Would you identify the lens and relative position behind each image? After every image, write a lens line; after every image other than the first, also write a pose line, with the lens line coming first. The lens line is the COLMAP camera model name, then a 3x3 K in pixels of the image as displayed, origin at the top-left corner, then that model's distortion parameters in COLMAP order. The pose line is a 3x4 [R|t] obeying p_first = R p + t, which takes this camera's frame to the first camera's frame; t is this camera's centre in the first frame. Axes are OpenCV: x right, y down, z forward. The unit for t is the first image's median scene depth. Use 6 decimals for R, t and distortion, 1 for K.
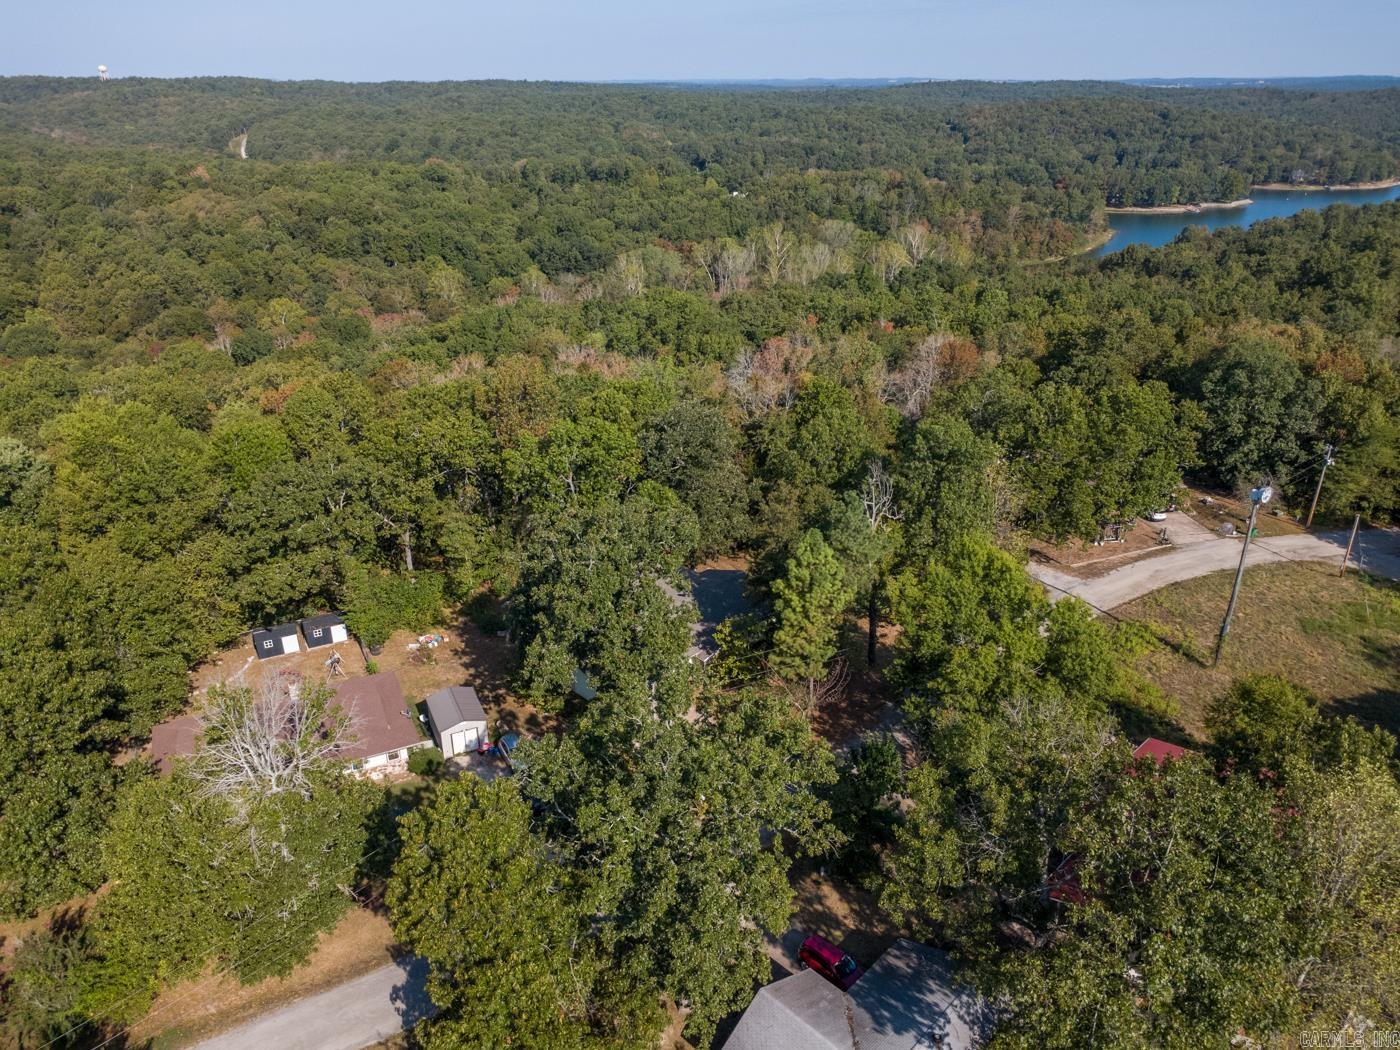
lens RADIAL K [[992.5, 0, 690.8], [0, 992.5, 526.7], [0, 0, 1]] dist [0.002025, 0.004527]
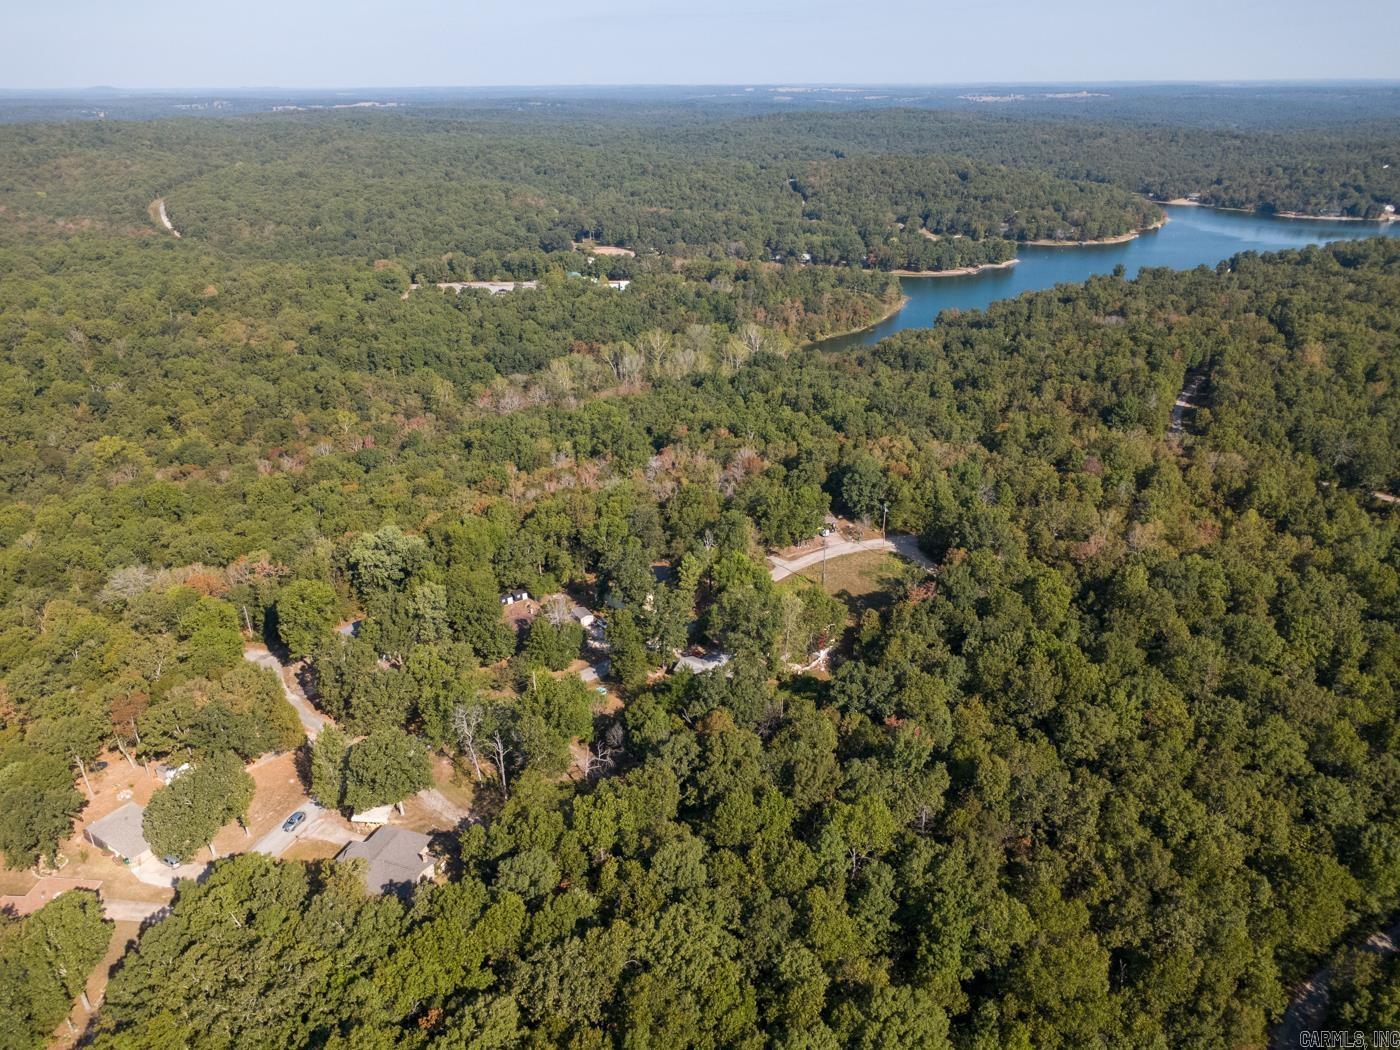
lens RADIAL K [[992.5, 0, 690.8], [0, 992.5, 526.7], [0, 0, 1]] dist [0.002025, 0.004527]
pose [[0.991753, -0.055729, 0.115413, -0.055769], [0.056029, 0.998429, 0.000643, -0.018269], [-0.115268, 0.005829, 0.993317, -0.516406]]
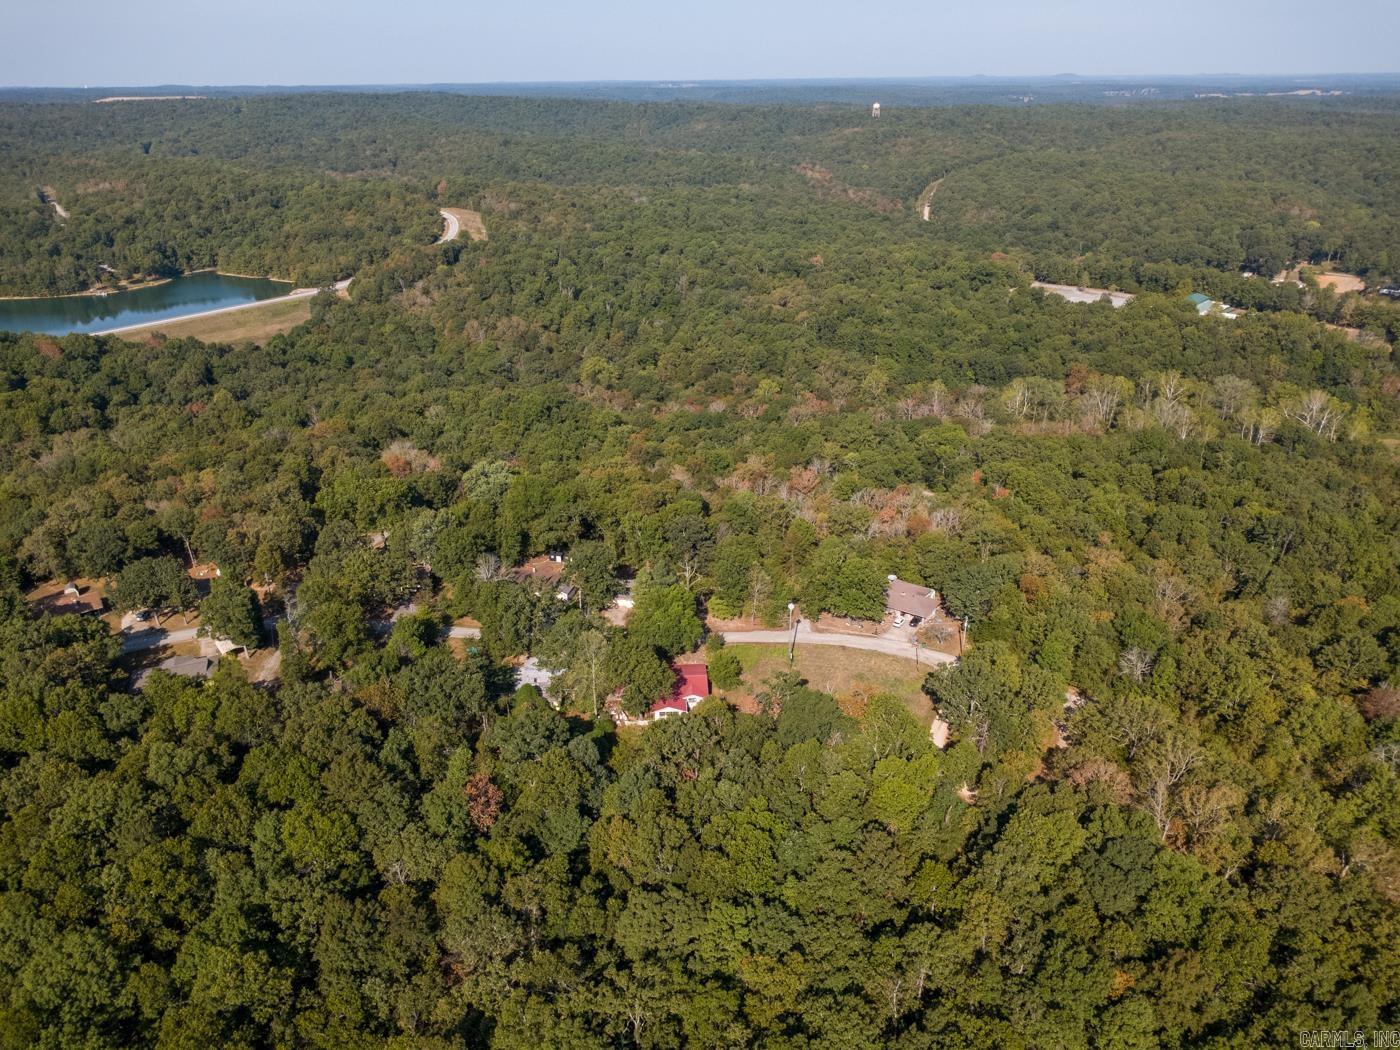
lens RADIAL K [[992.5, 0, 690.8], [0, 992.5, 526.7], [0, 0, 1]] dist [0.002025, 0.004527]
pose [[0.759287, 0.266612, -0.593634, 0.475798], [-0.261994, 0.960266, 0.096169, -0.105992], [0.595686, 0.082509, 0.798968, -0.337665]]
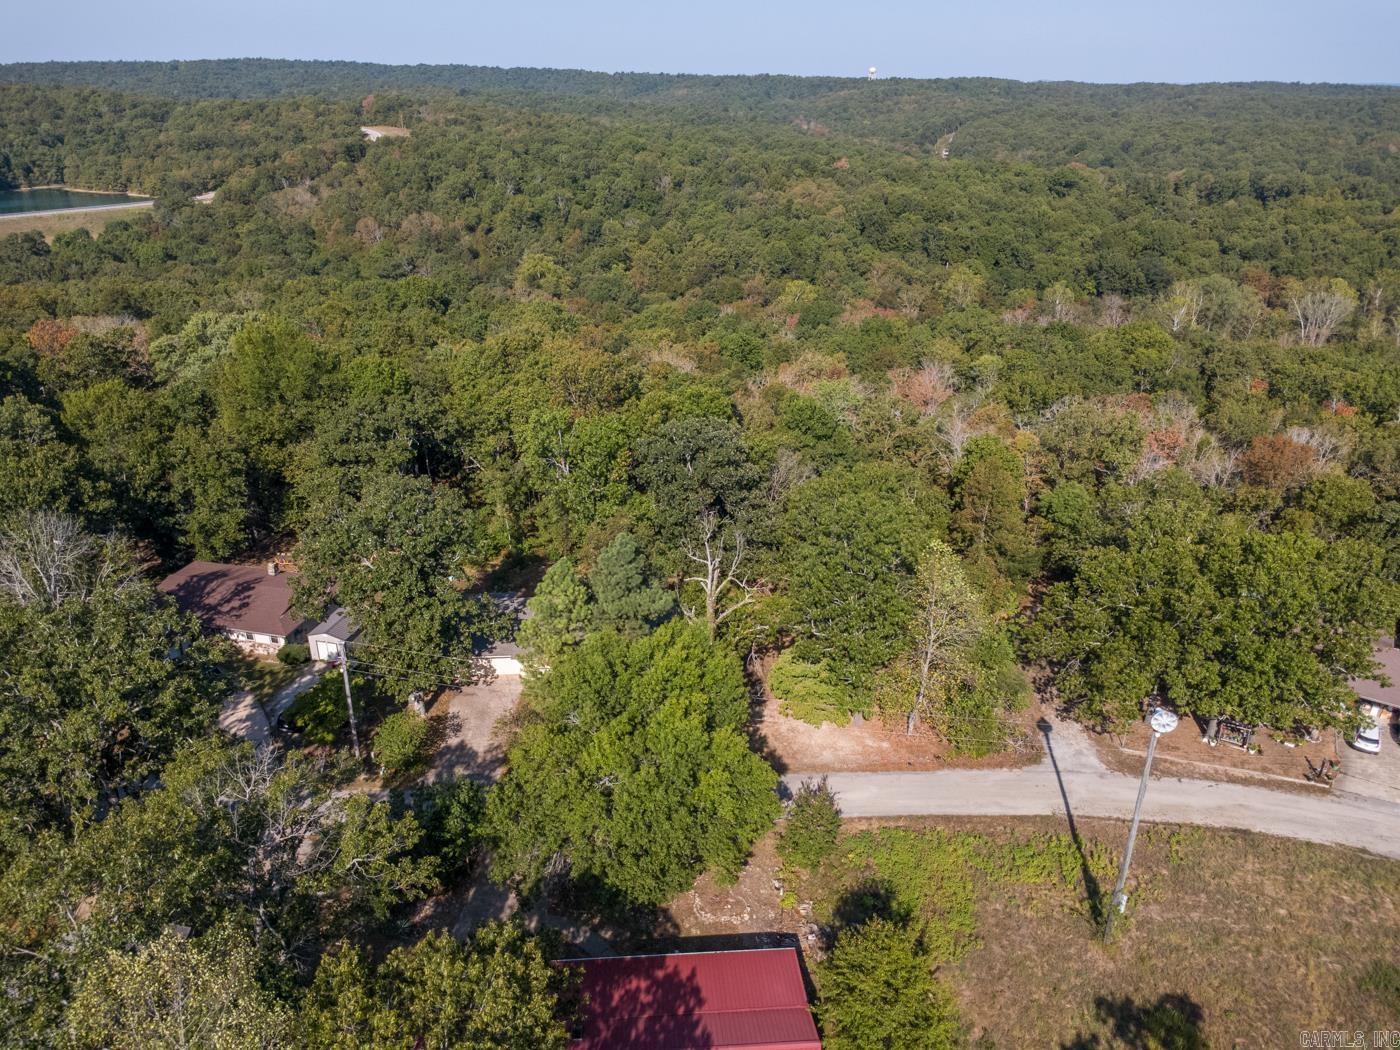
lens RADIAL K [[992.5, 0, 690.8], [0, 992.5, 526.7], [0, 0, 1]] dist [0.002025, 0.004527]
pose [[0.772307, 0.267036, -0.576397, 0.165556], [-0.267797, 0.959650, 0.085774, -0.030177], [0.576044, 0.088113, 0.812656, 0.071077]]
